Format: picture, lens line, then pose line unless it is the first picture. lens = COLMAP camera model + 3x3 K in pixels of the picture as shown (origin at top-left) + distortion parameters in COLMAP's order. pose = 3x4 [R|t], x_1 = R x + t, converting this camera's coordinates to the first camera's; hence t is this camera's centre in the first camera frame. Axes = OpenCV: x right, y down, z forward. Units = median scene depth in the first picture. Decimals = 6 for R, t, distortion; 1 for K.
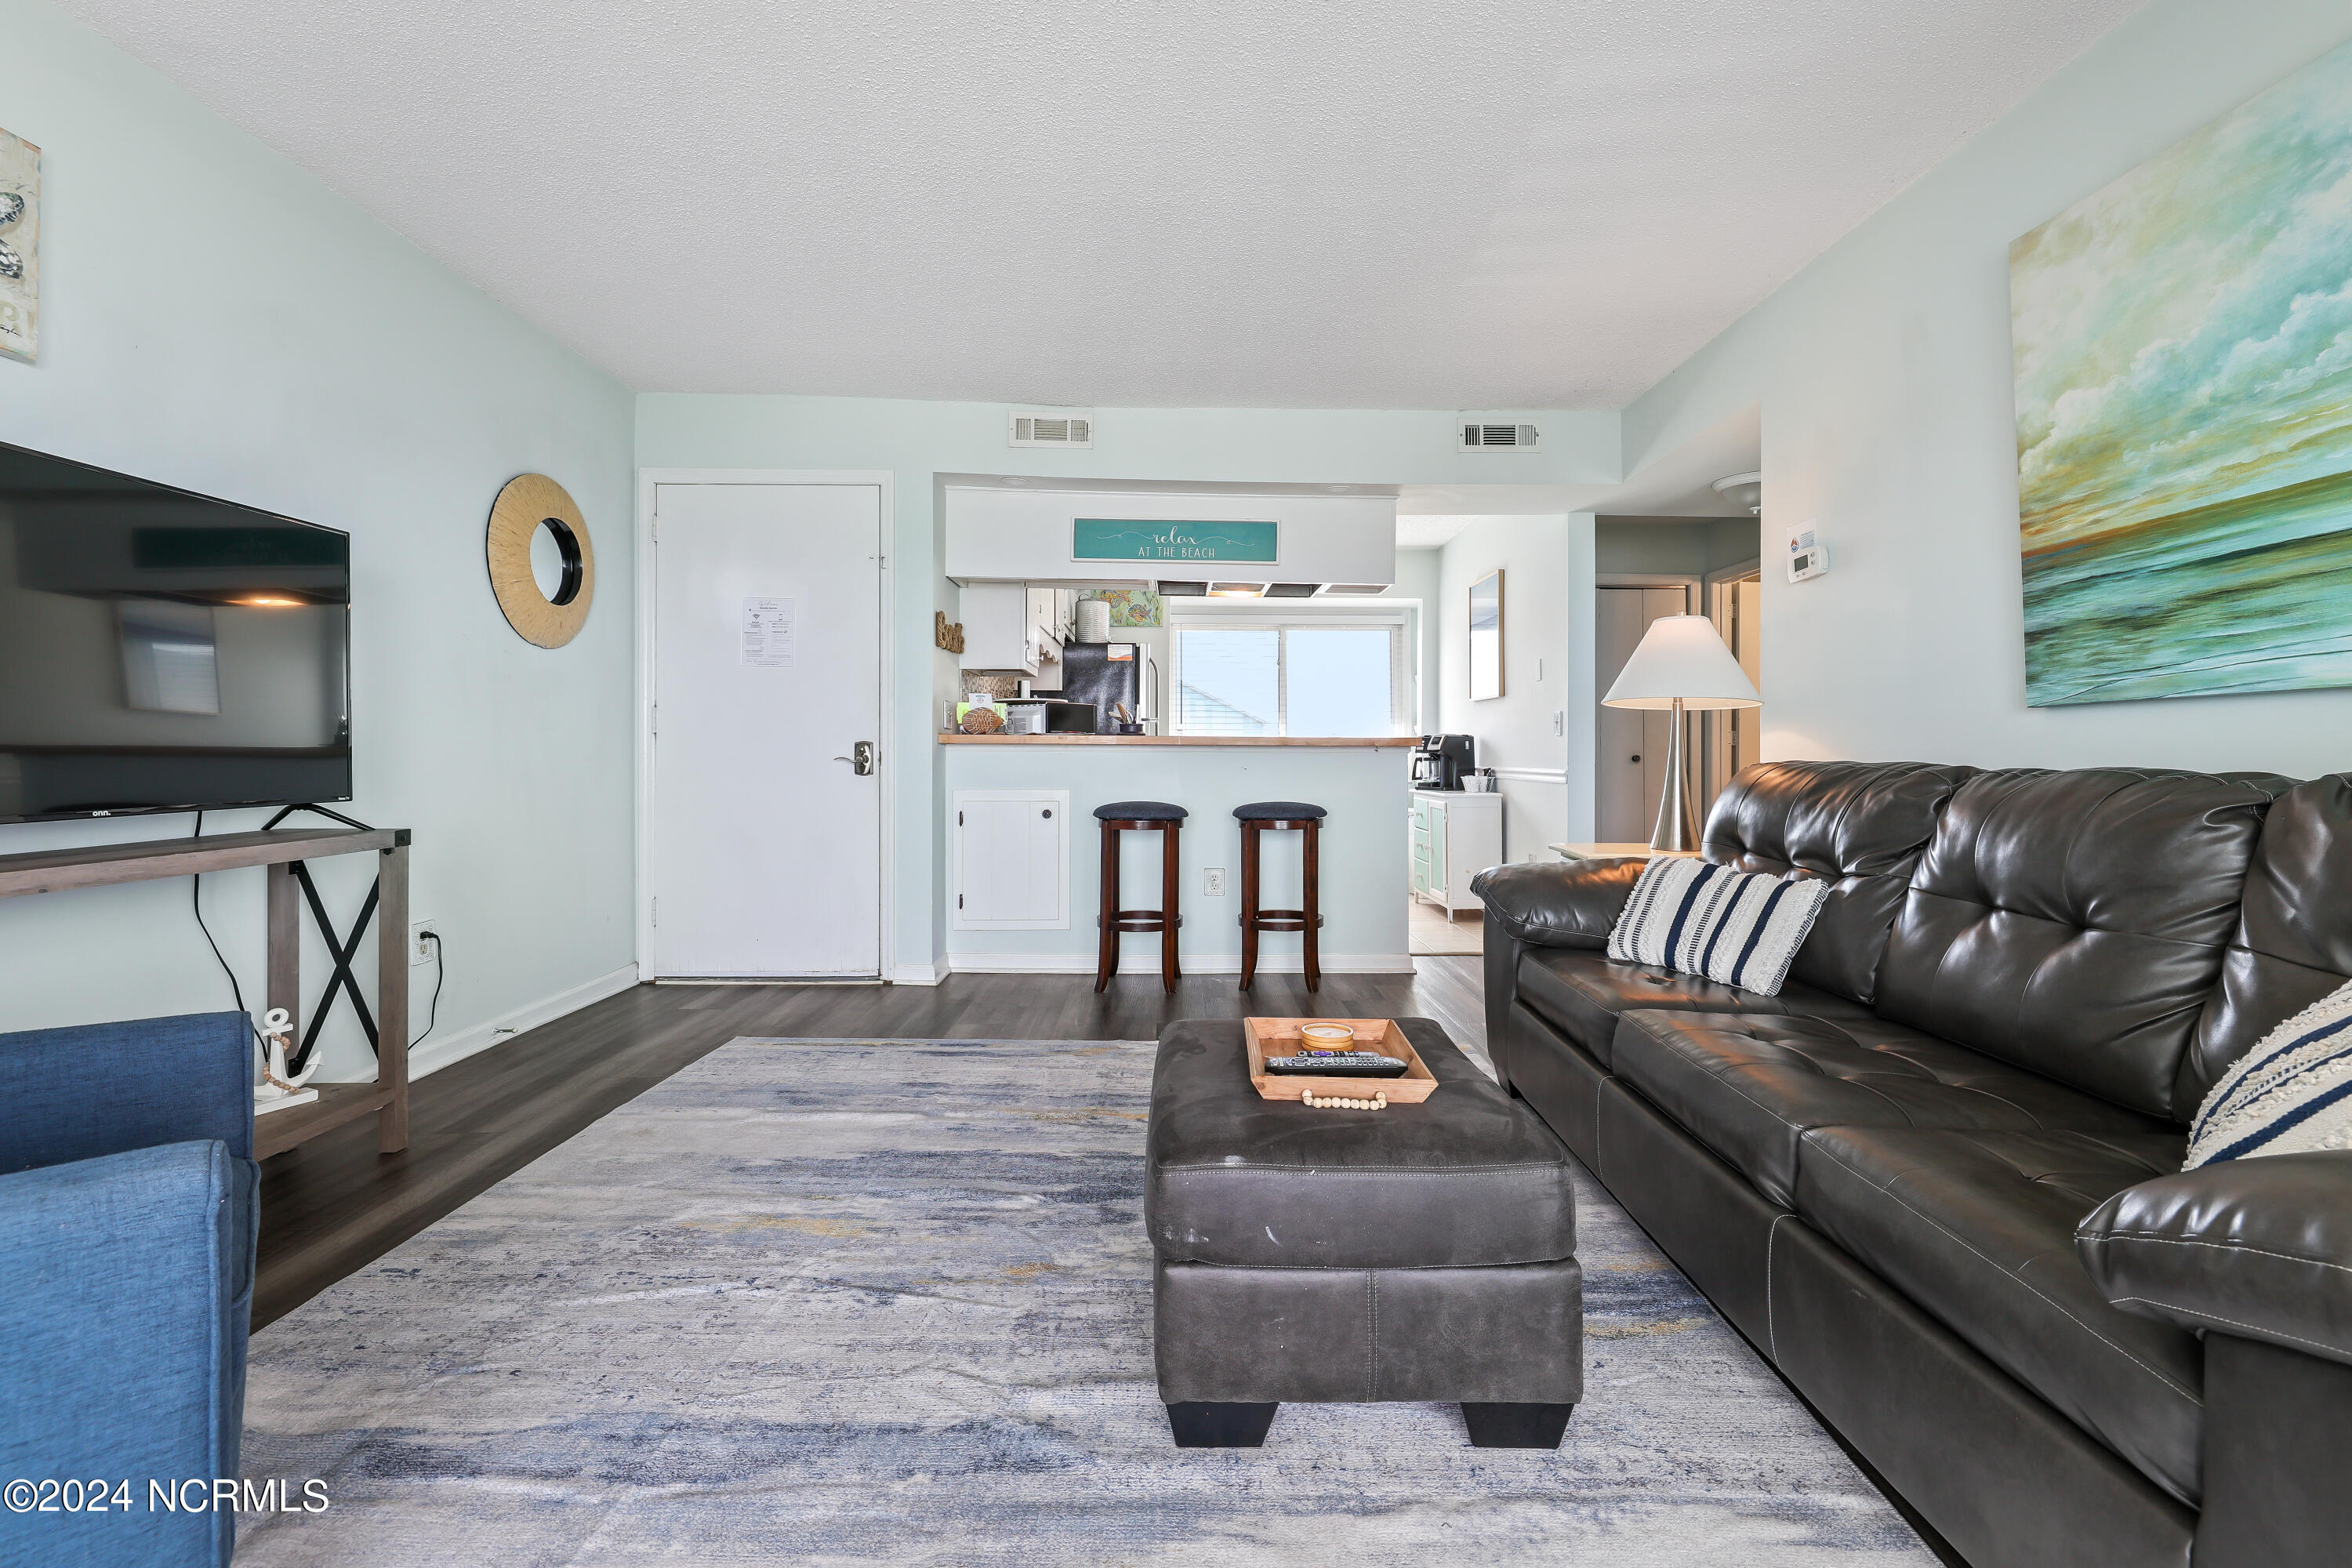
lens RADIAL K [[984.0, 0, 1197.7], [0, 984.0, 767.3], [0, 0, 1]] dist [0.000095, -0.000136]
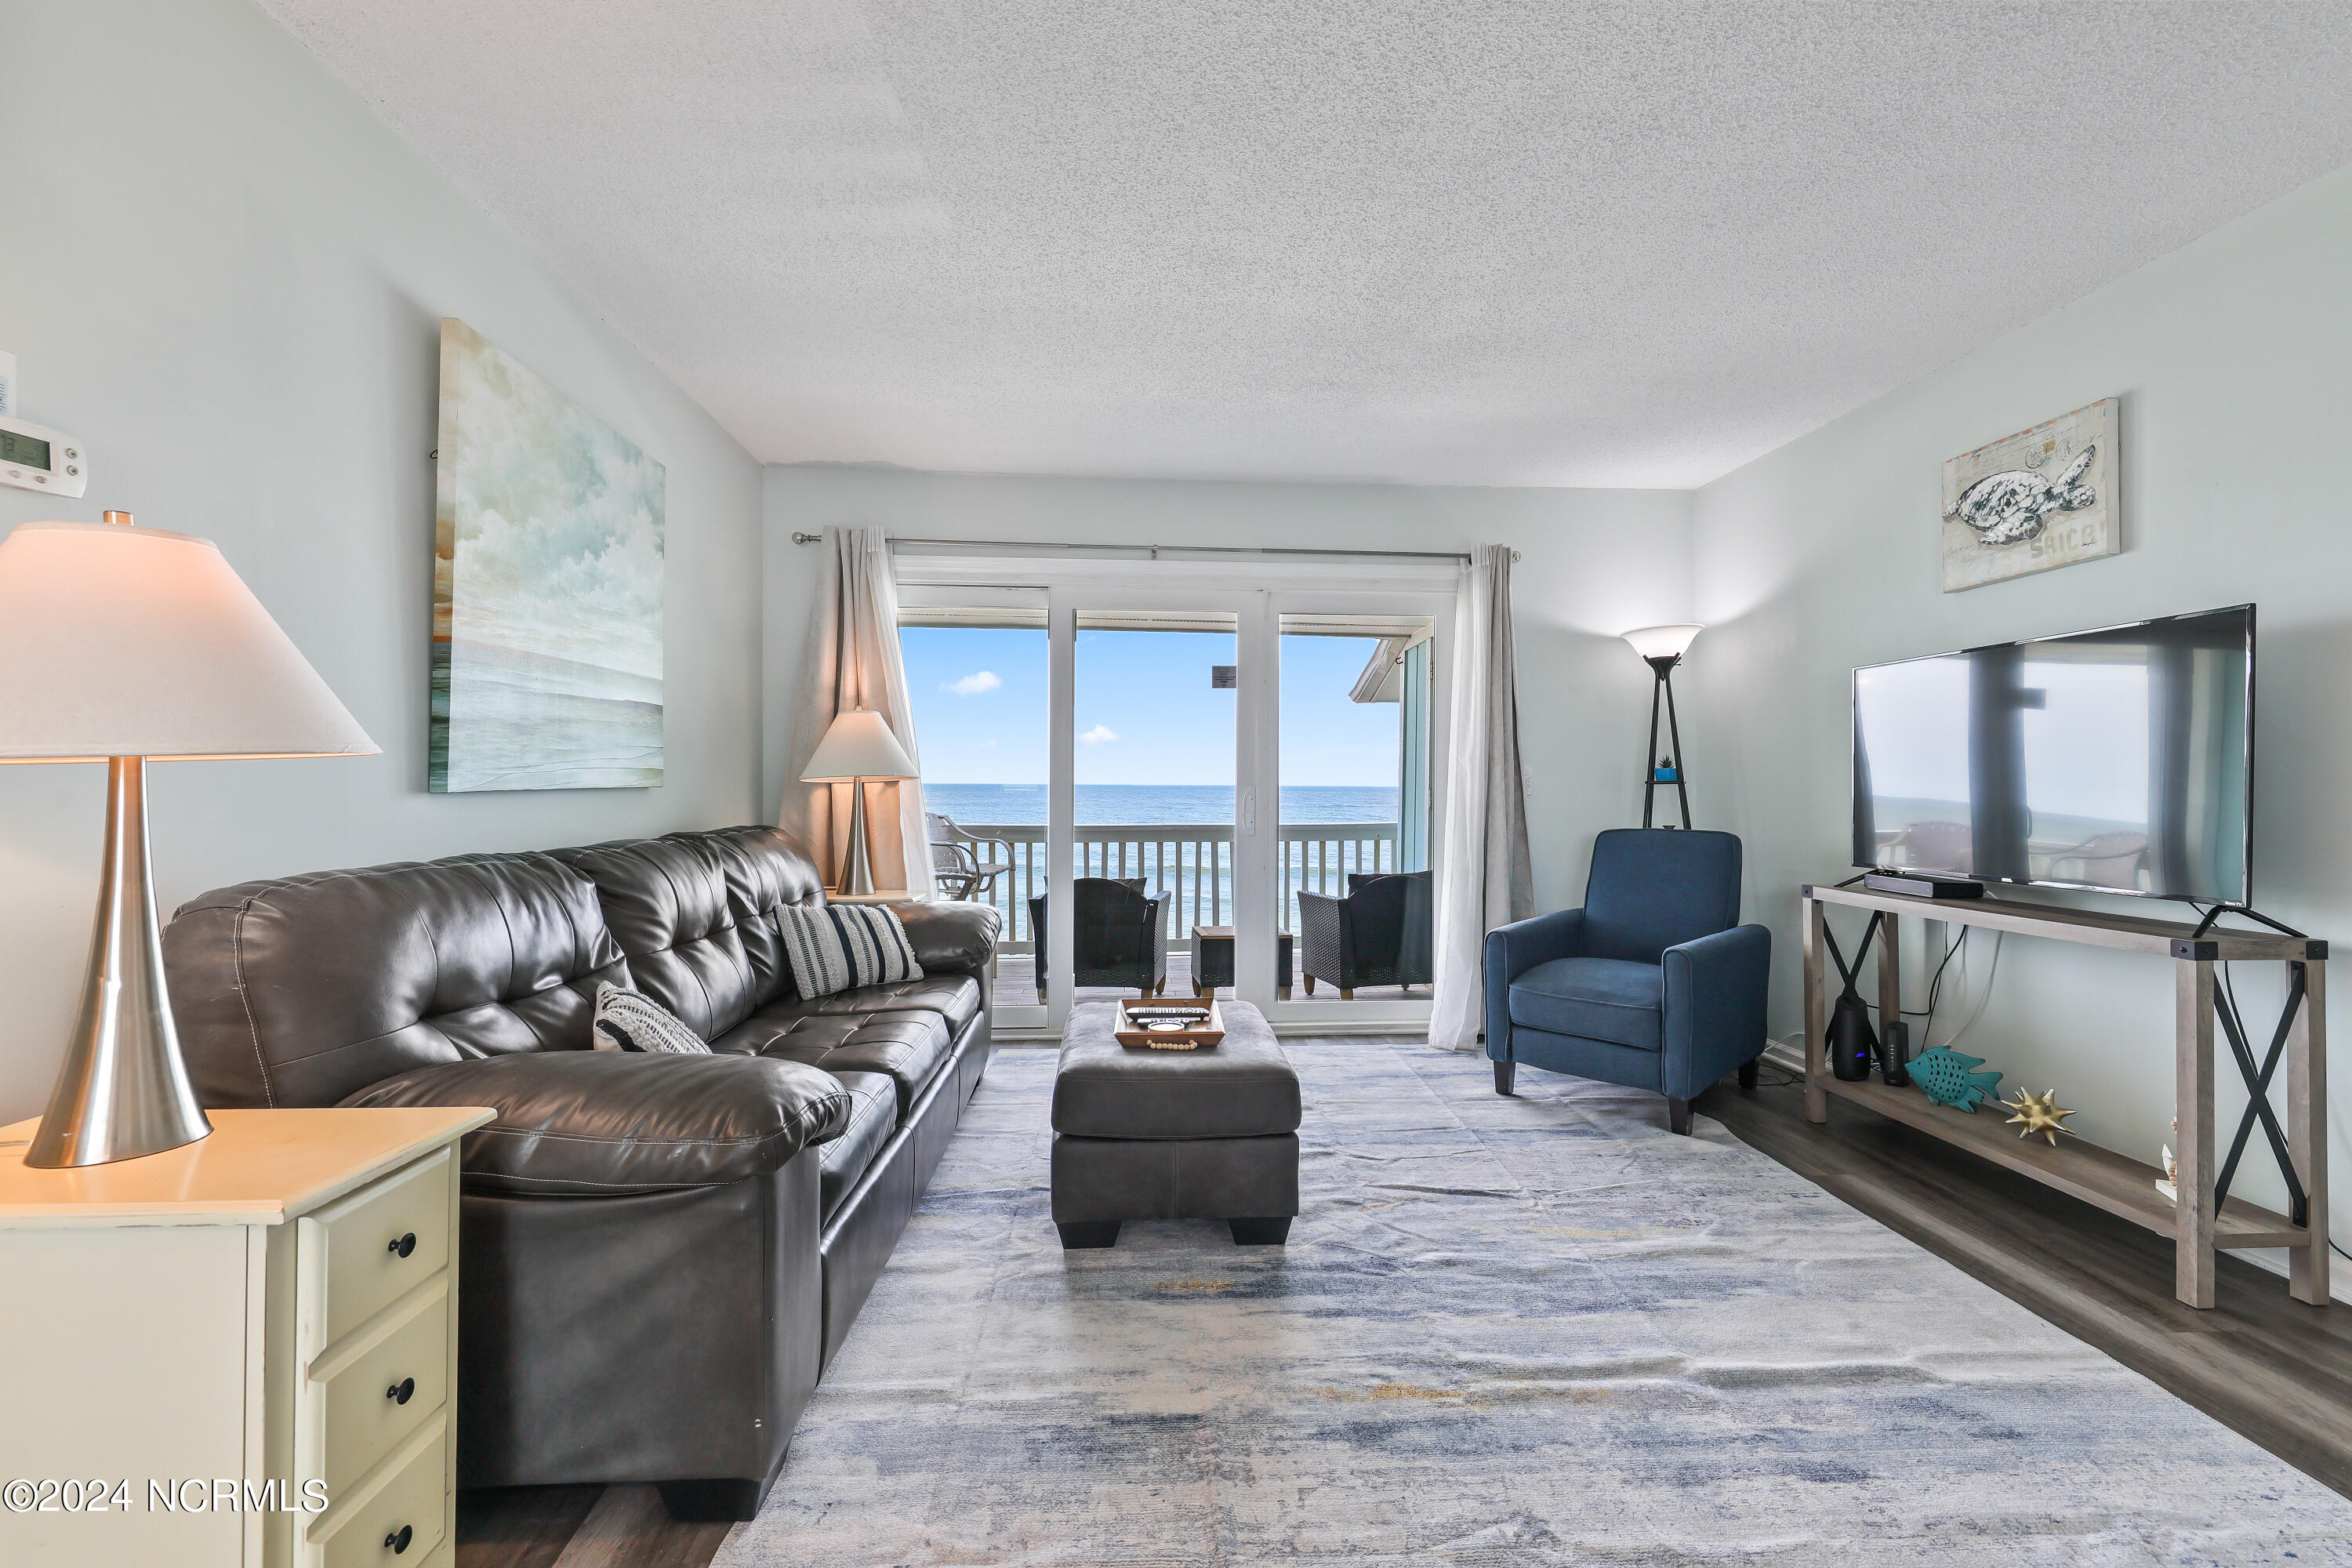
lens RADIAL K [[977.2, 0, 1176.0], [0, 977.2, 784.0], [0, 0, 1]] dist [0.000462, -0.000050]
pose [[-0.999148, -0.008058, -0.040487, 0.154564], [-0.008821, 0.999786, 0.018720, -0.098669], [0.040328, 0.019062, -0.999005, 2.084283]]
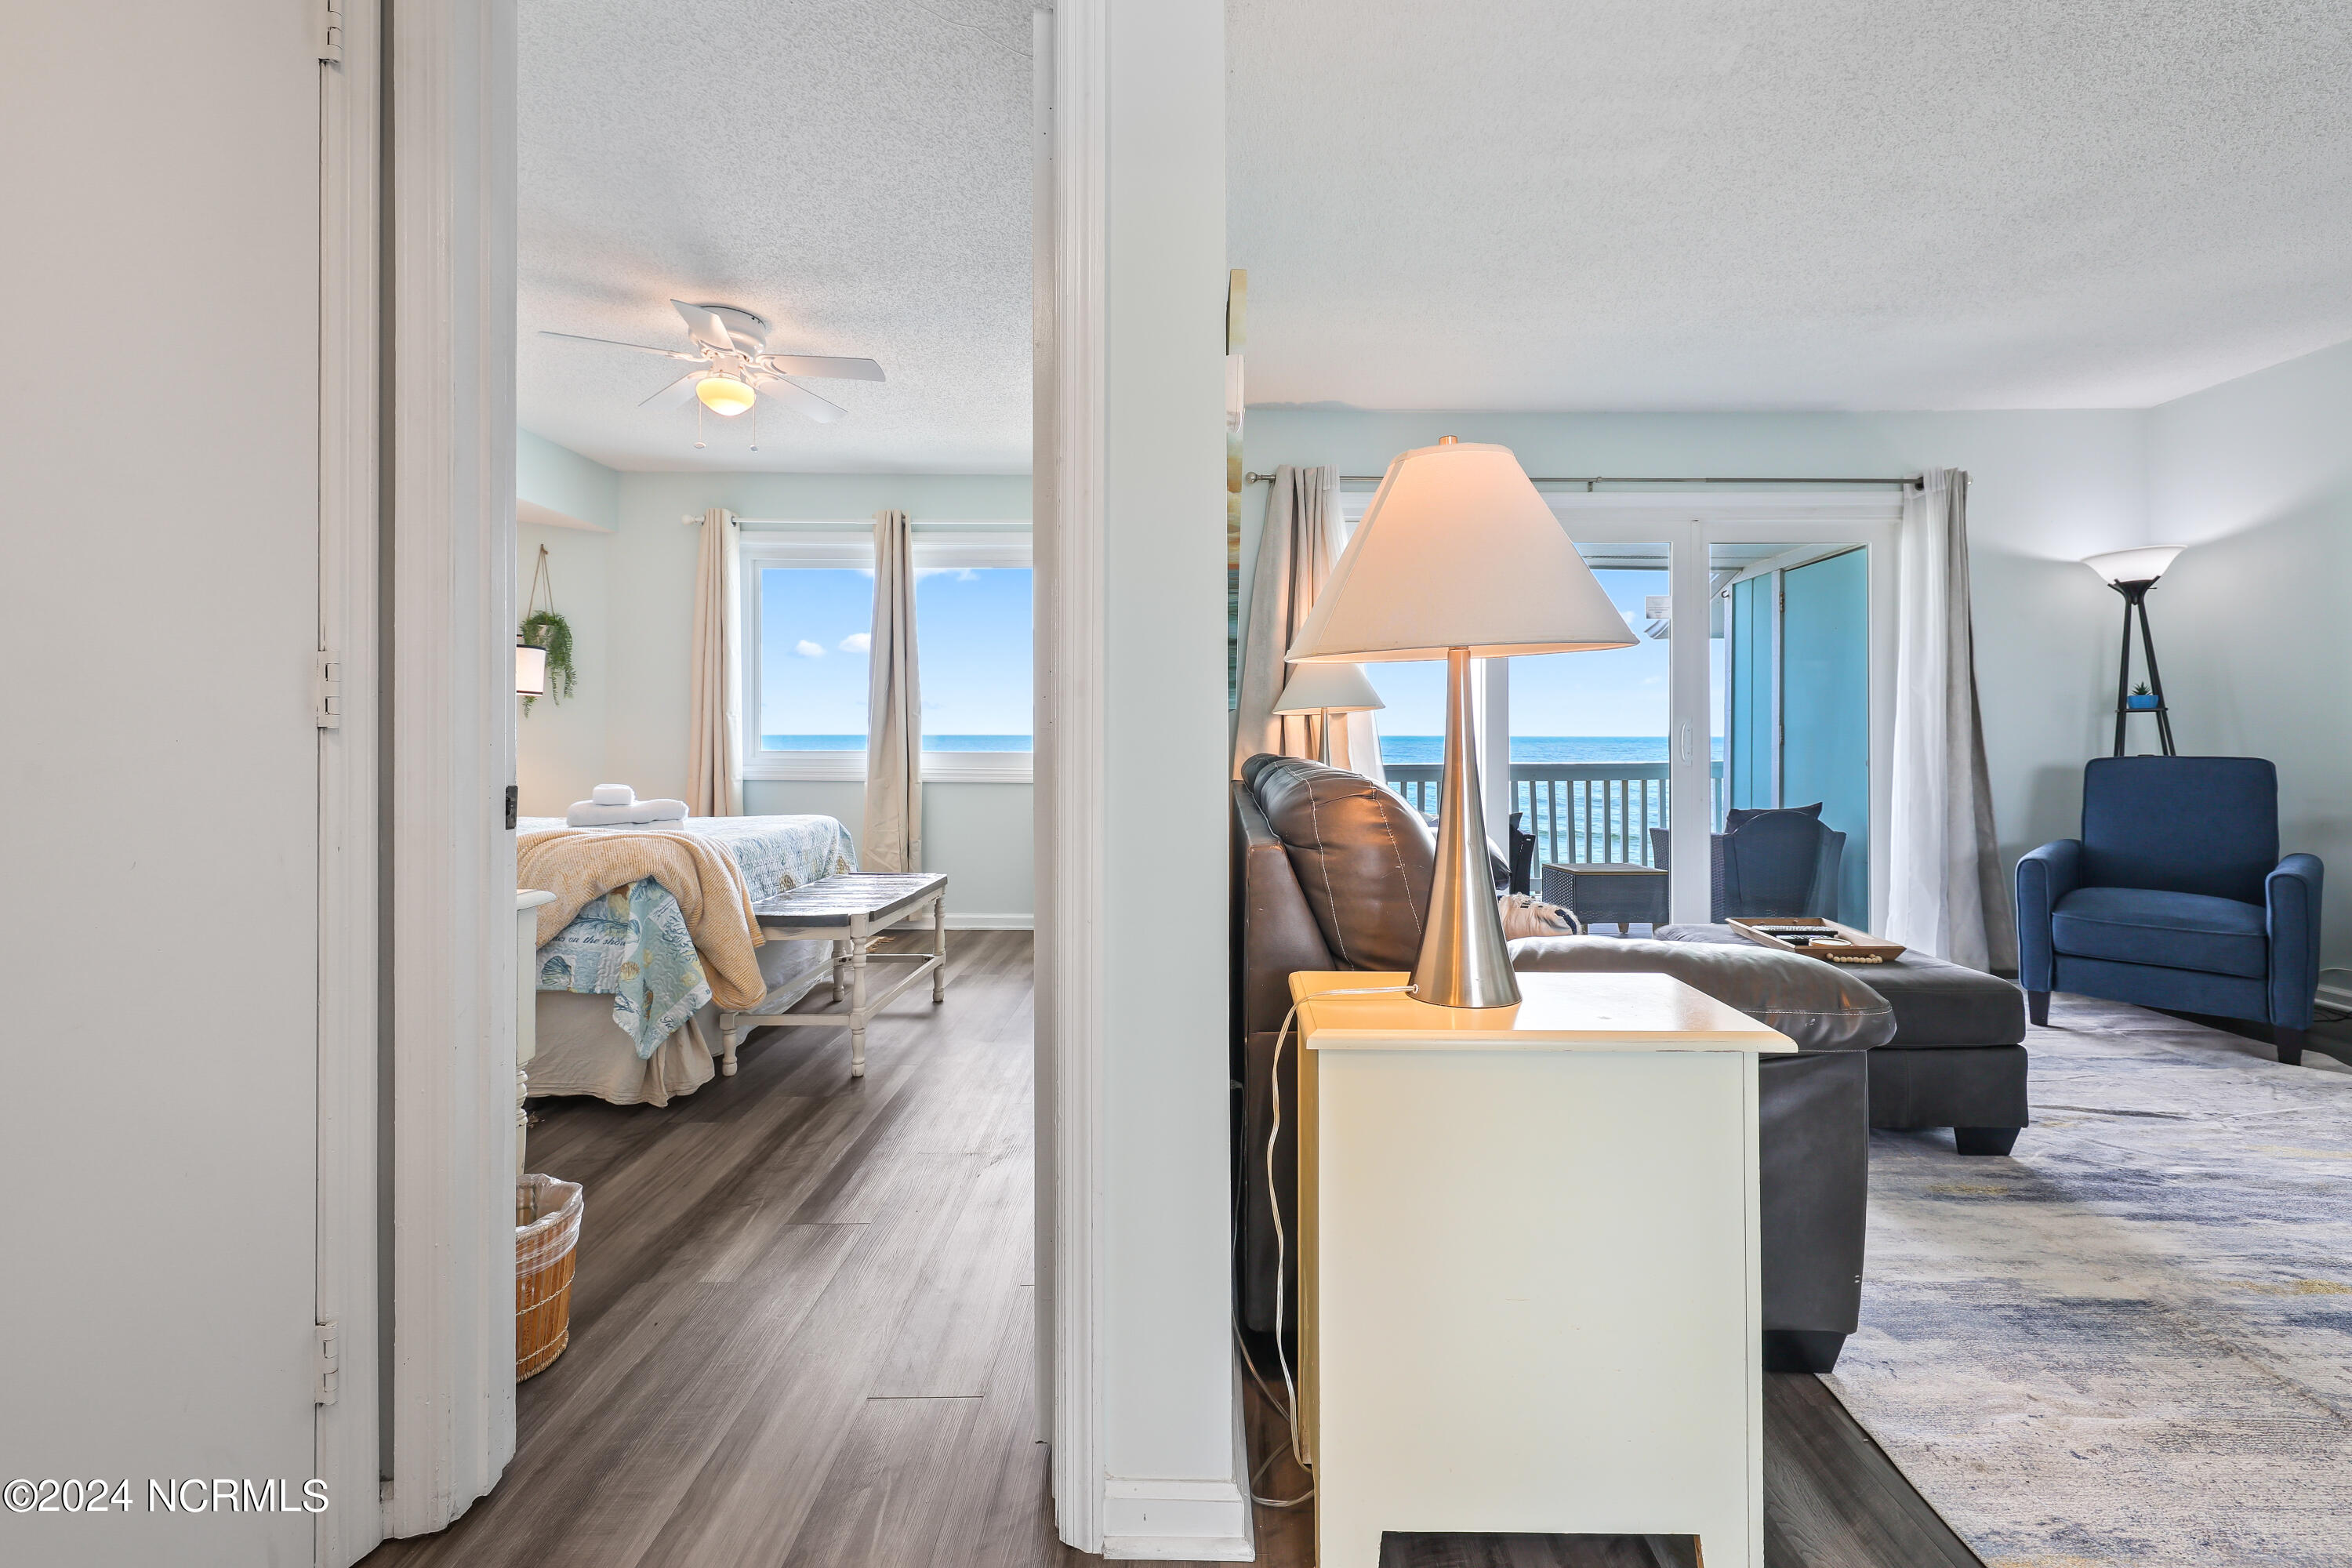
lens RADIAL K [[998.2, 0, 1190.9], [0, 998.2, 723.4], [0, 0, 1]] dist [-0.000725, -0.000044]
pose [[-0.999577, -0.004035, 0.028797, 0.897574], [-0.003783, 0.999954, 0.008826, -0.057475], [-0.028831, 0.008713, -0.999546, 2.156259]]
